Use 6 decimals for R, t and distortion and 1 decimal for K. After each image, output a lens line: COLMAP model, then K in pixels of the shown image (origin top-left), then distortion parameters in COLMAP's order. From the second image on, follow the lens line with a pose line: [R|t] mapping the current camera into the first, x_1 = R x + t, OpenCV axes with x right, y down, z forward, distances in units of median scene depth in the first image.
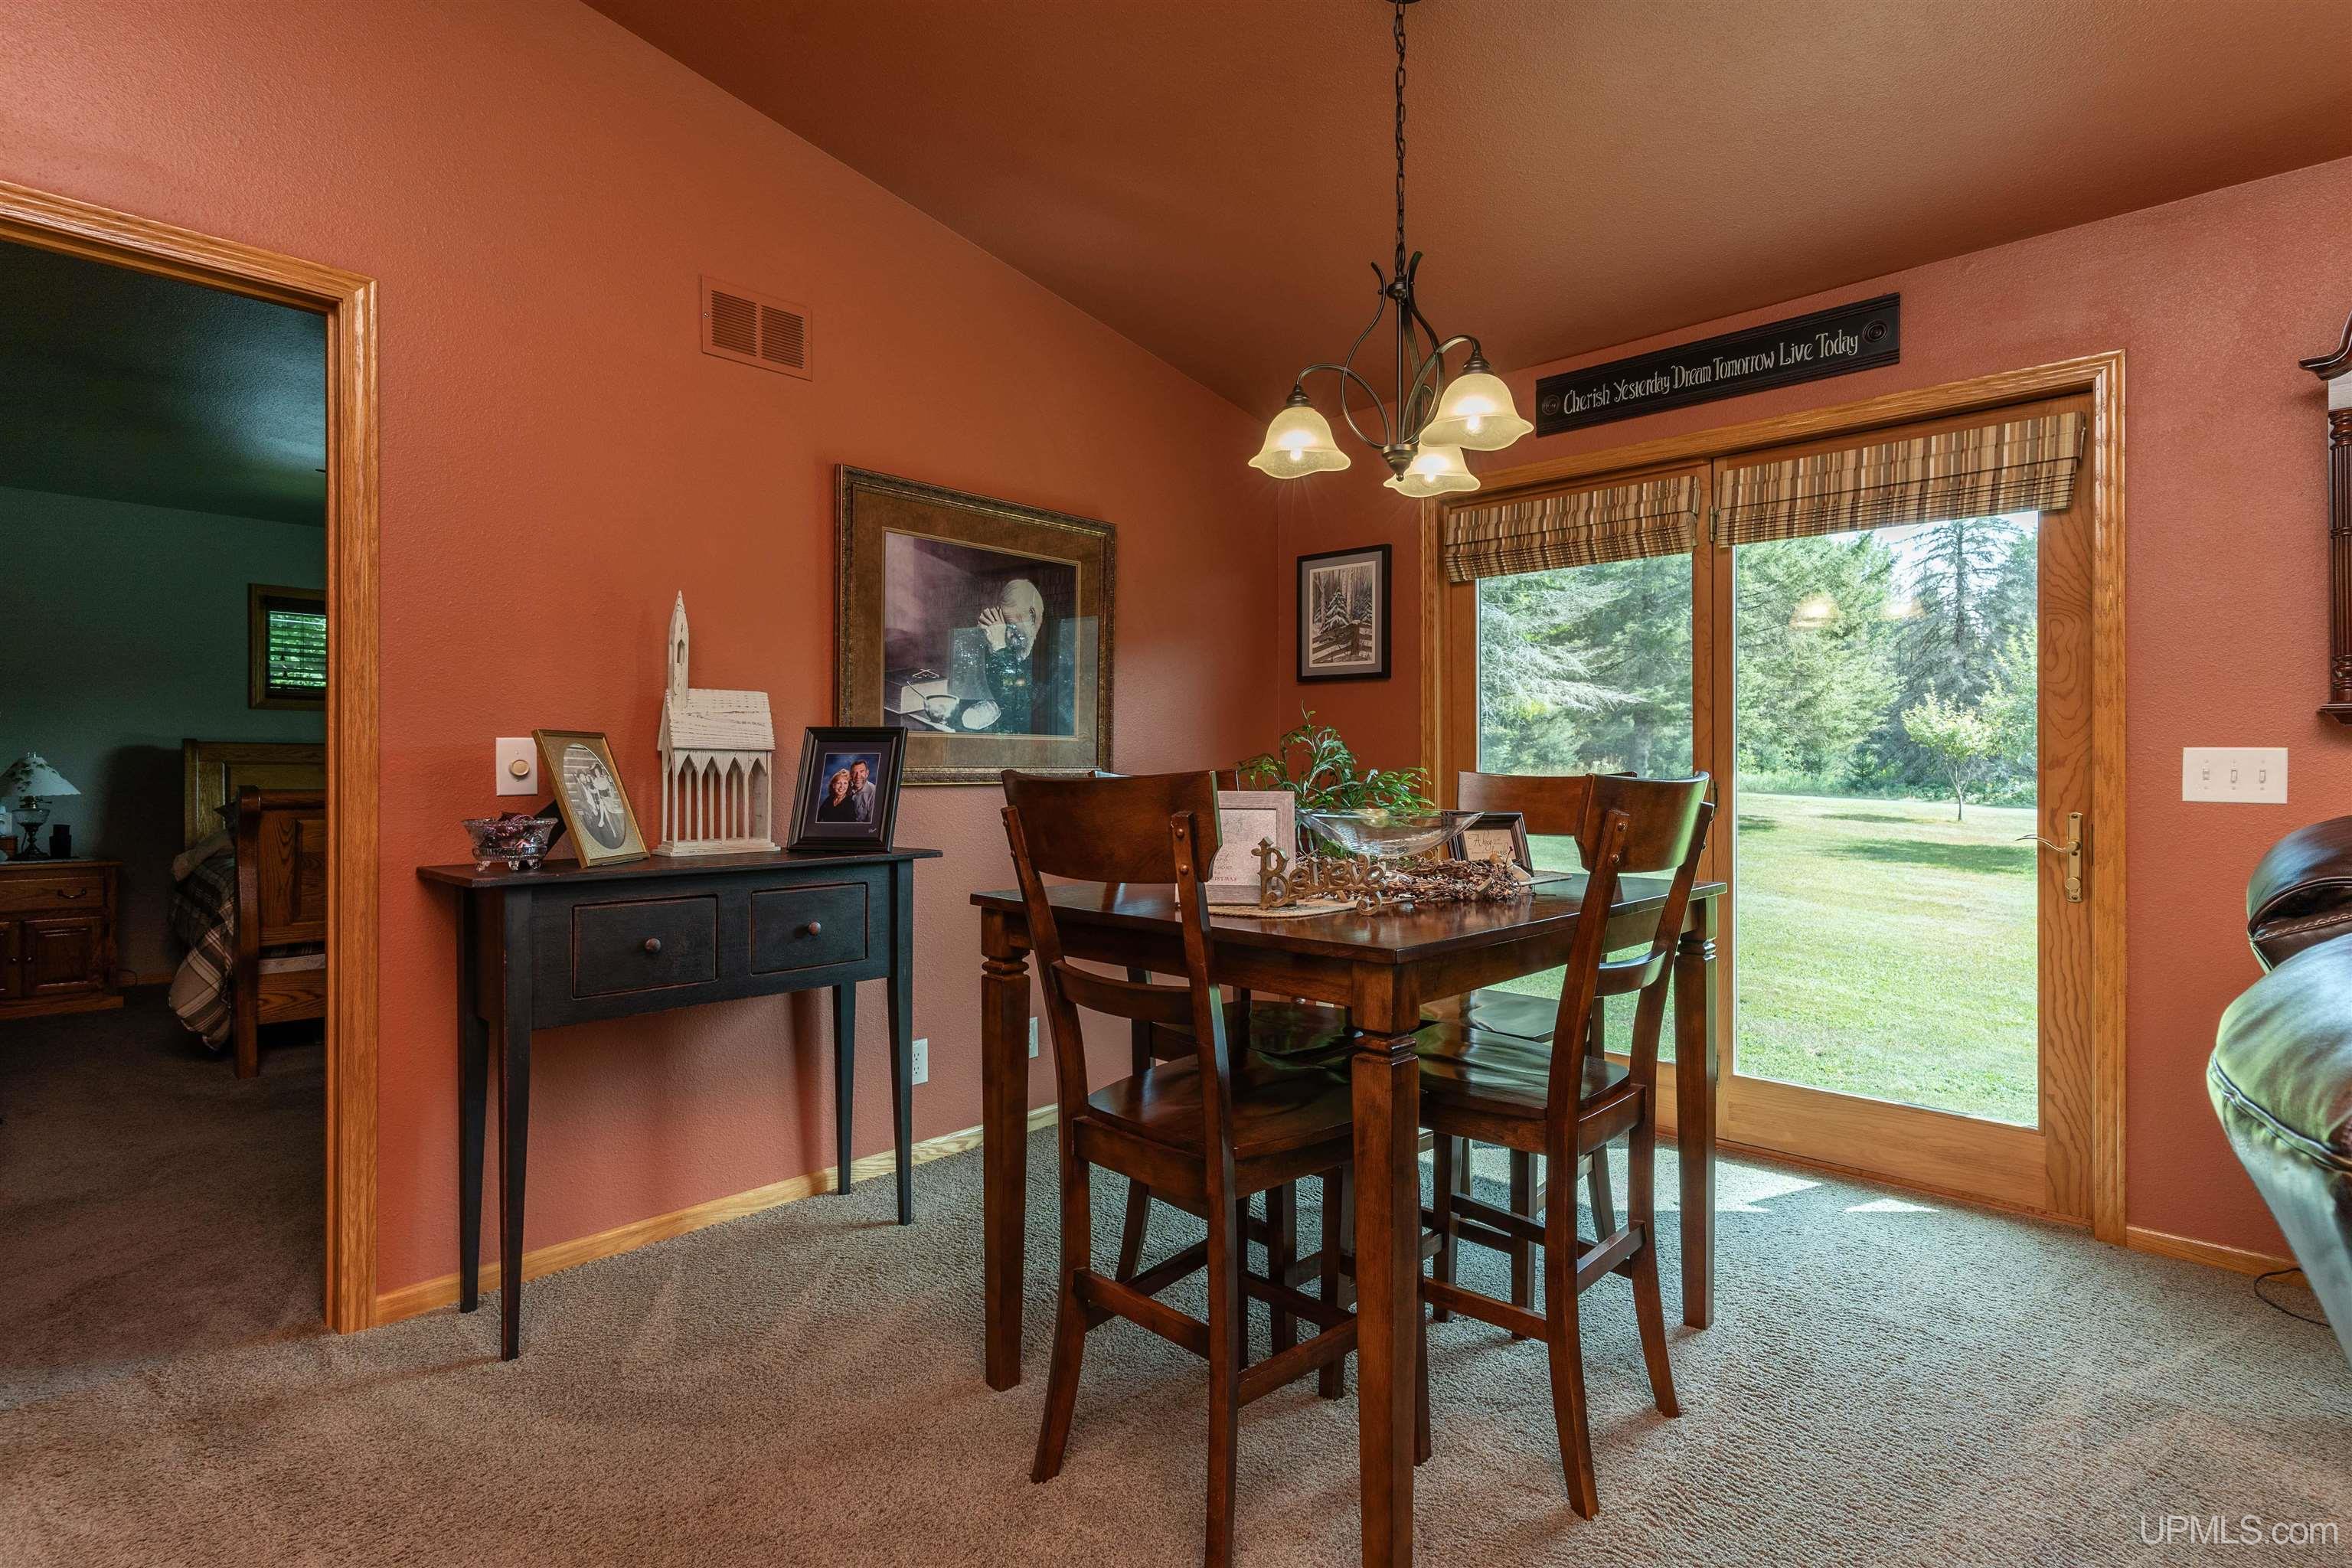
lens RADIAL K [[1136.1, 0, 1182.5], [0, 1136.1, 773.5], [0, 0, 1]] dist [-0.013188, 0.001791]
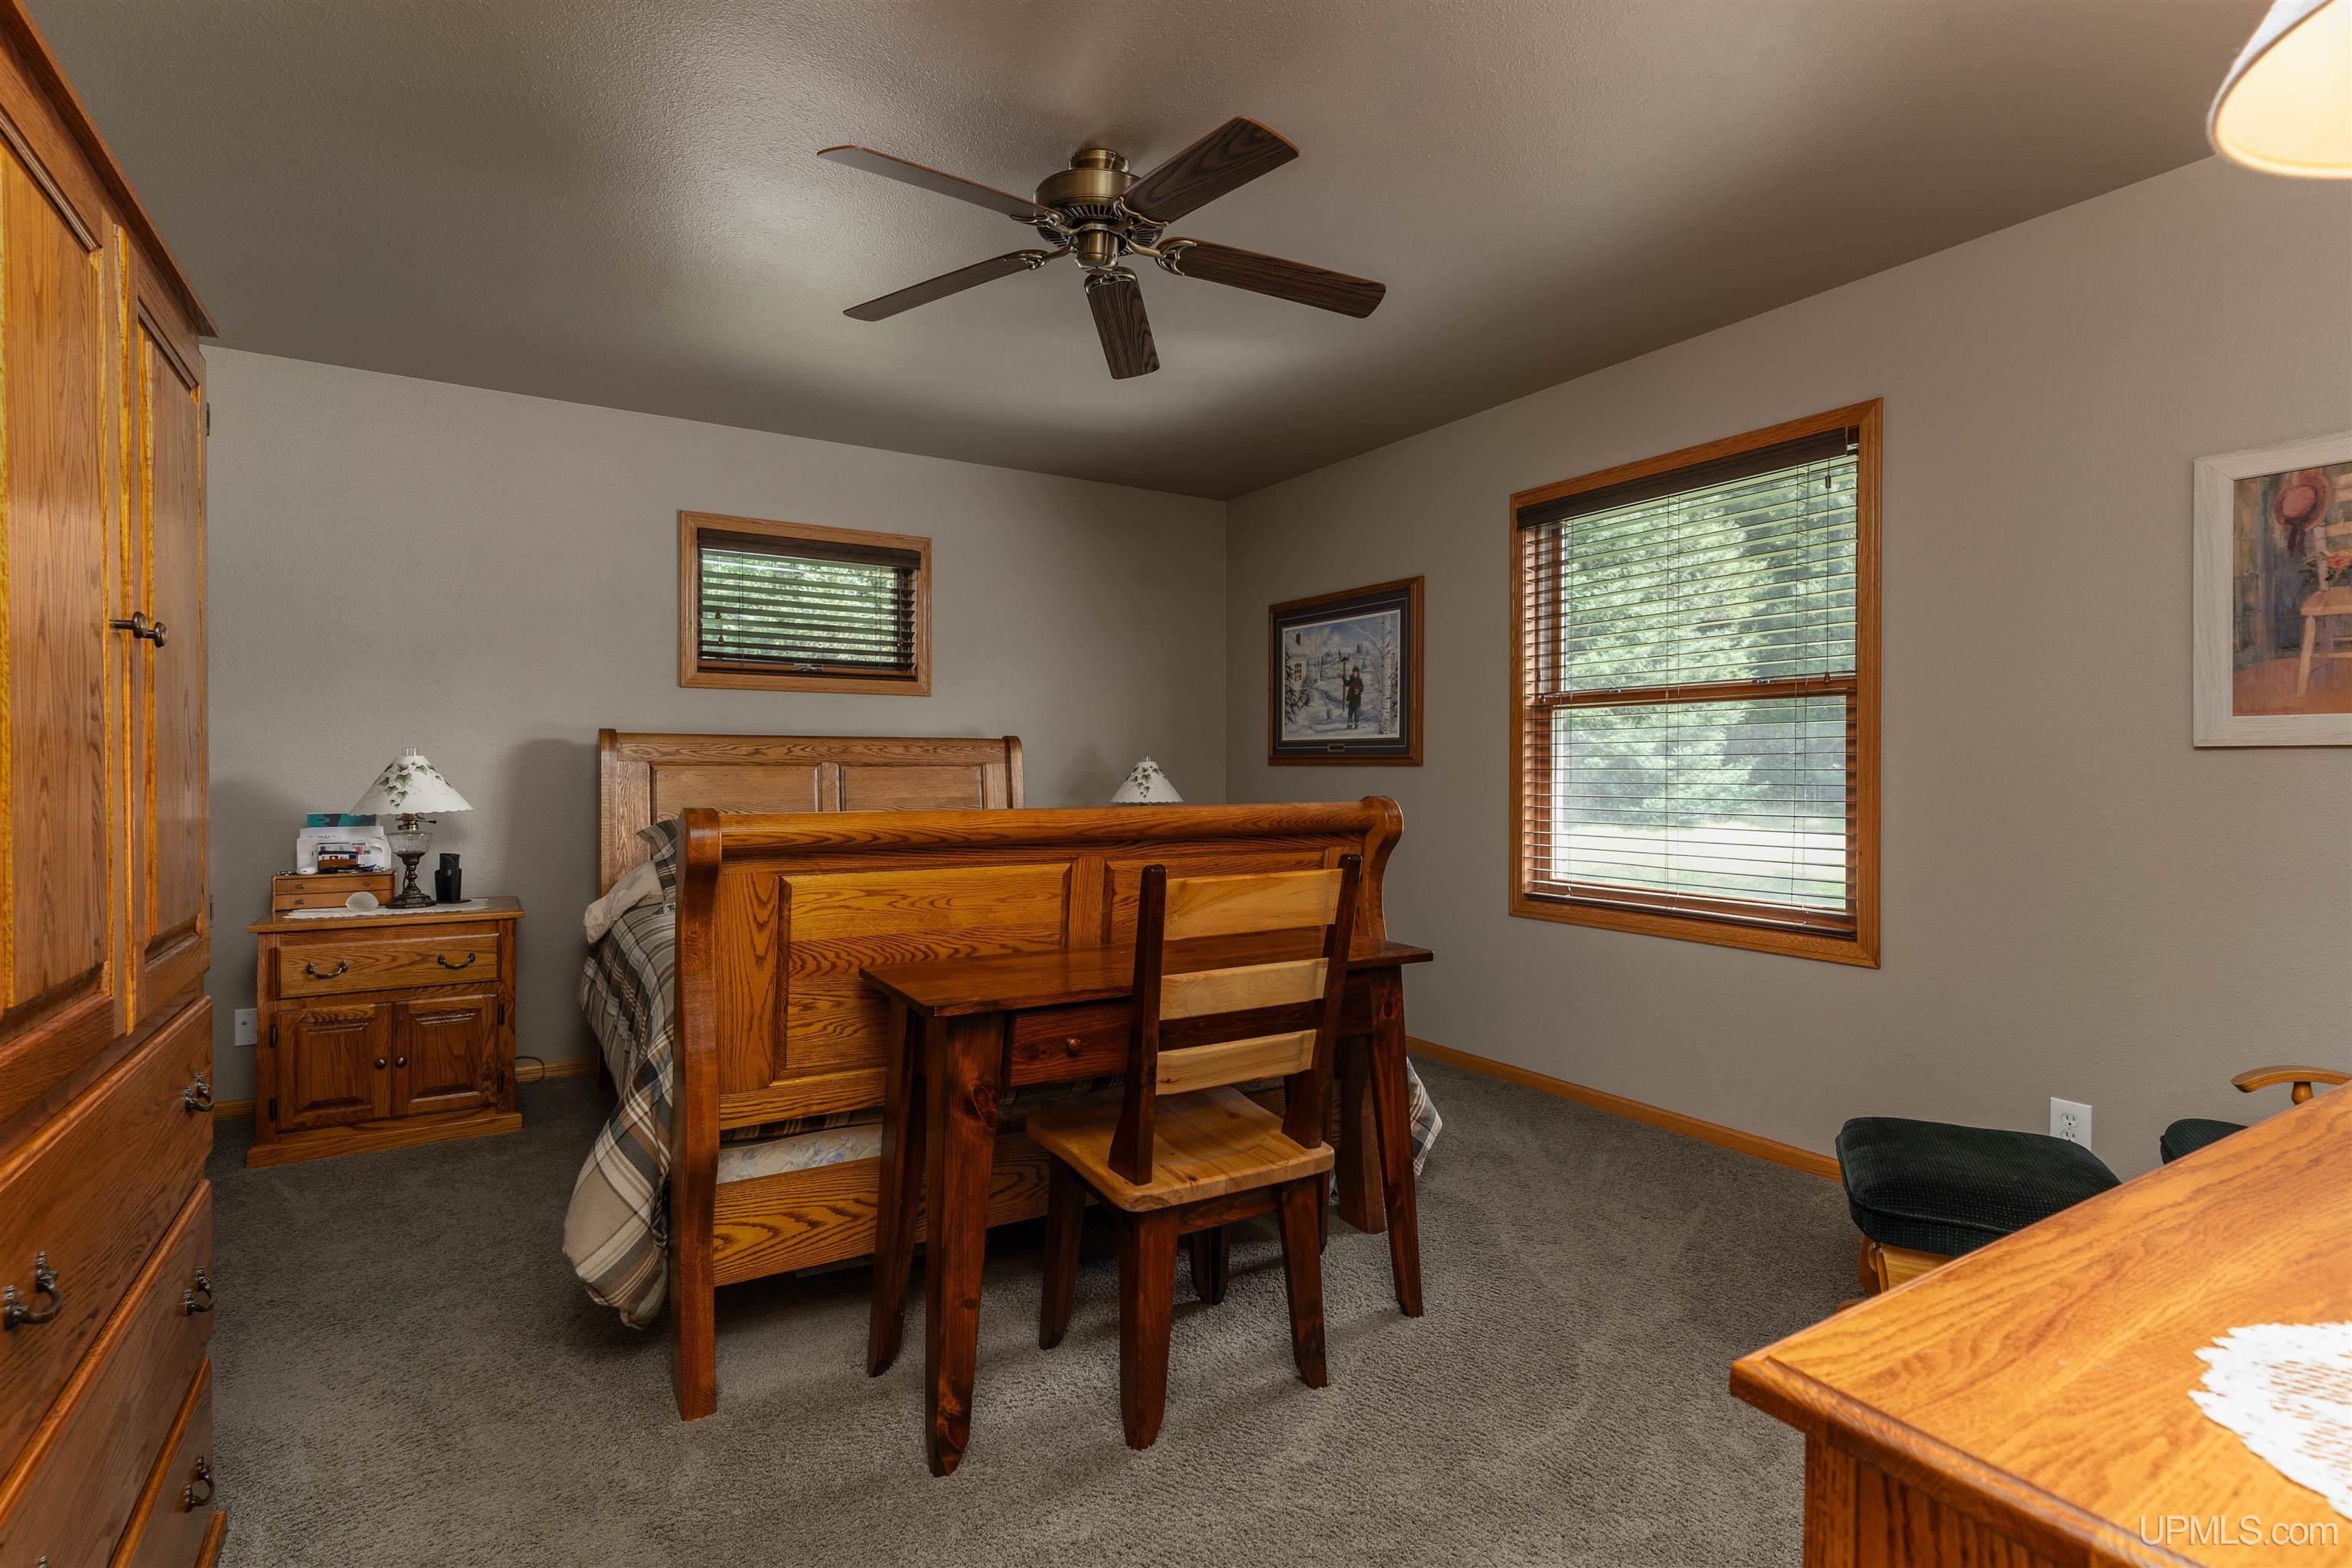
lens RADIAL K [[1136.1, 0, 1162.8], [0, 1136.1, 772.9], [0, 0, 1]] dist [-0.013188, 0.001791]
pose [[0.962931, -0.001397, -0.269743, -0.412036], [0.000757, 0.999997, -0.002476, -0.002314], [0.269745, 0.002180, 0.962929, 0.475884]]
